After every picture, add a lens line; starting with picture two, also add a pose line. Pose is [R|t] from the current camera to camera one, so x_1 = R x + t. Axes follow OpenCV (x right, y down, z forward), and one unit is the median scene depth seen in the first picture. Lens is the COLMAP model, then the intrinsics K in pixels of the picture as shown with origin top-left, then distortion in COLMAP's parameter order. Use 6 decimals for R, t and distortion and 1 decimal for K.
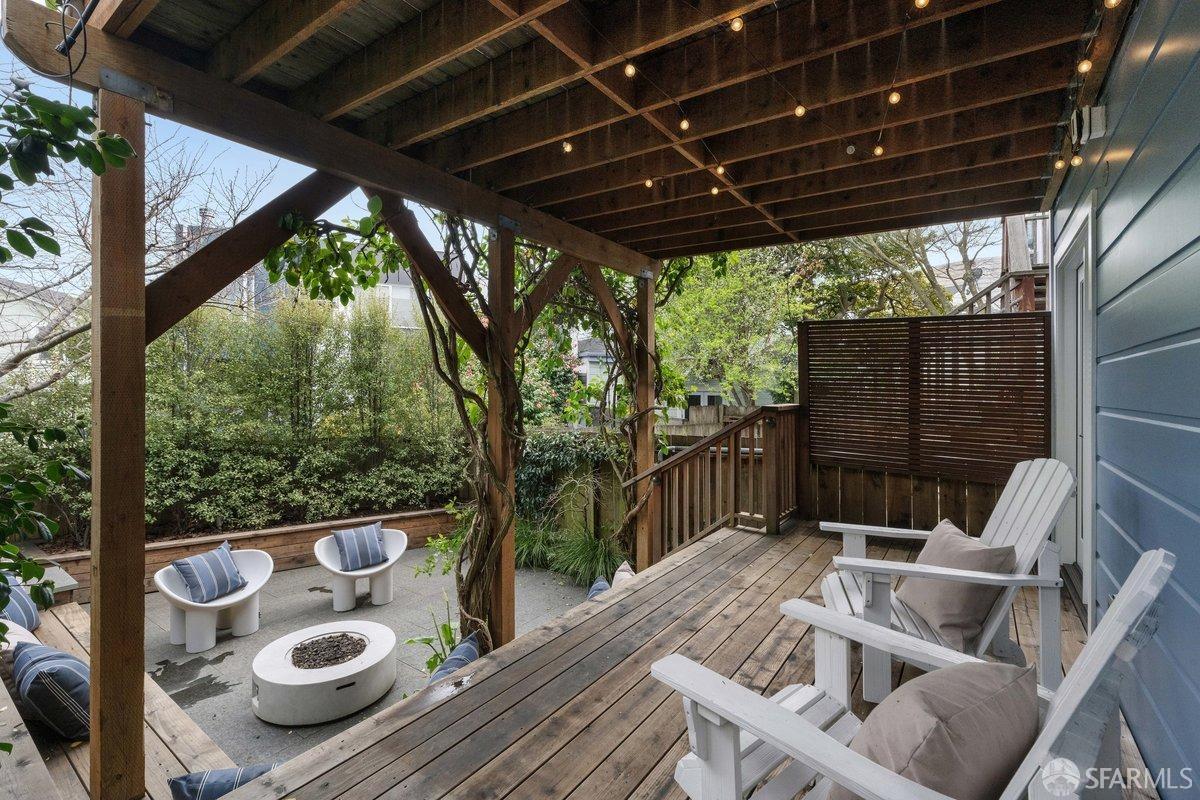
lens RADIAL K [[529.6, 0, 601.5], [0, 529.6, 379.8], [0, 0, 1]] dist [0.003007, 0.000059]
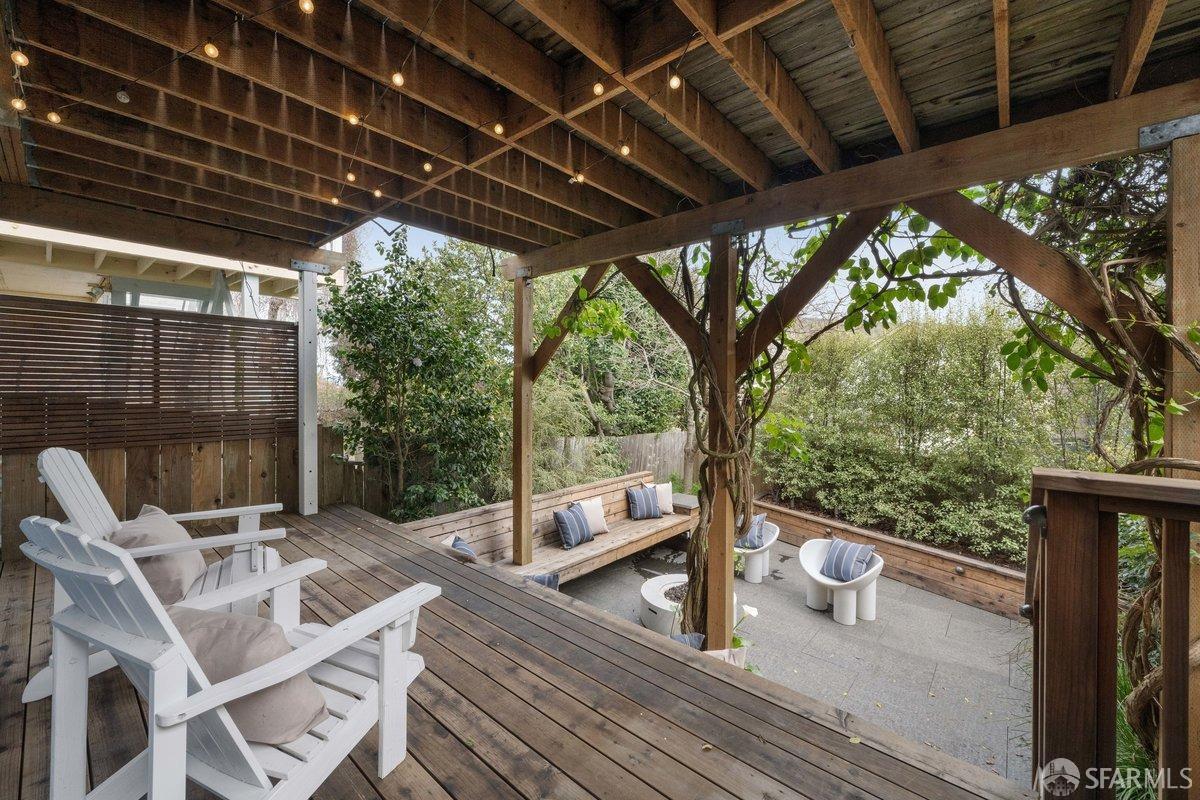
lens RADIAL K [[477.3, 0, 596.0], [0, 477.3, 392.2], [0, 0, 1]] dist [0.001758, -0.000618]
pose [[-0.095184, -0.009341, -0.995416, 0.684239], [-0.011265, 0.999902, -0.008306, 0.009507], [0.995396, 0.010422, -0.095280, 0.839083]]
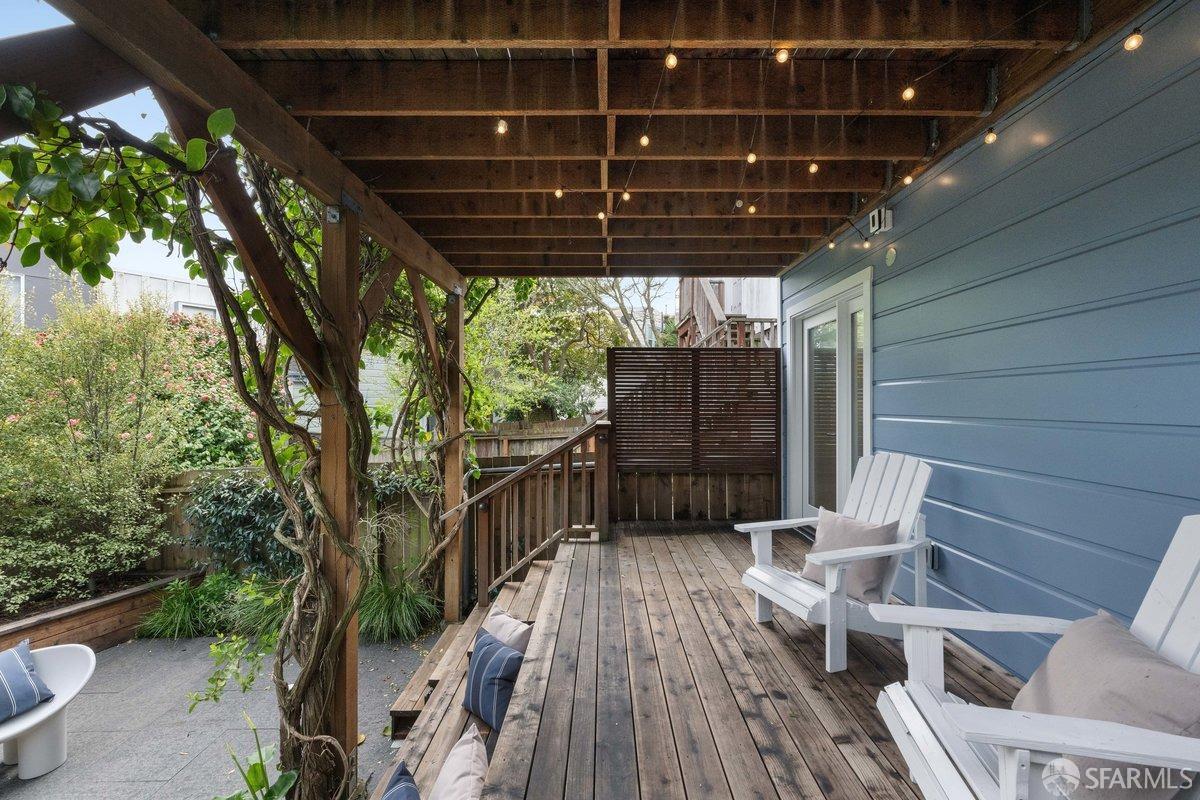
lens RADIAL K [[477.3, 0, 596.0], [0, 477.3, 392.2], [0, 0, 1]] dist [0.001758, -0.000618]
pose [[0.818393, -0.011170, 0.574551, -0.271667], [0.018312, 0.999810, -0.006647, -0.009710], [-0.574368, 0.015961, 0.818442, 0.217679]]
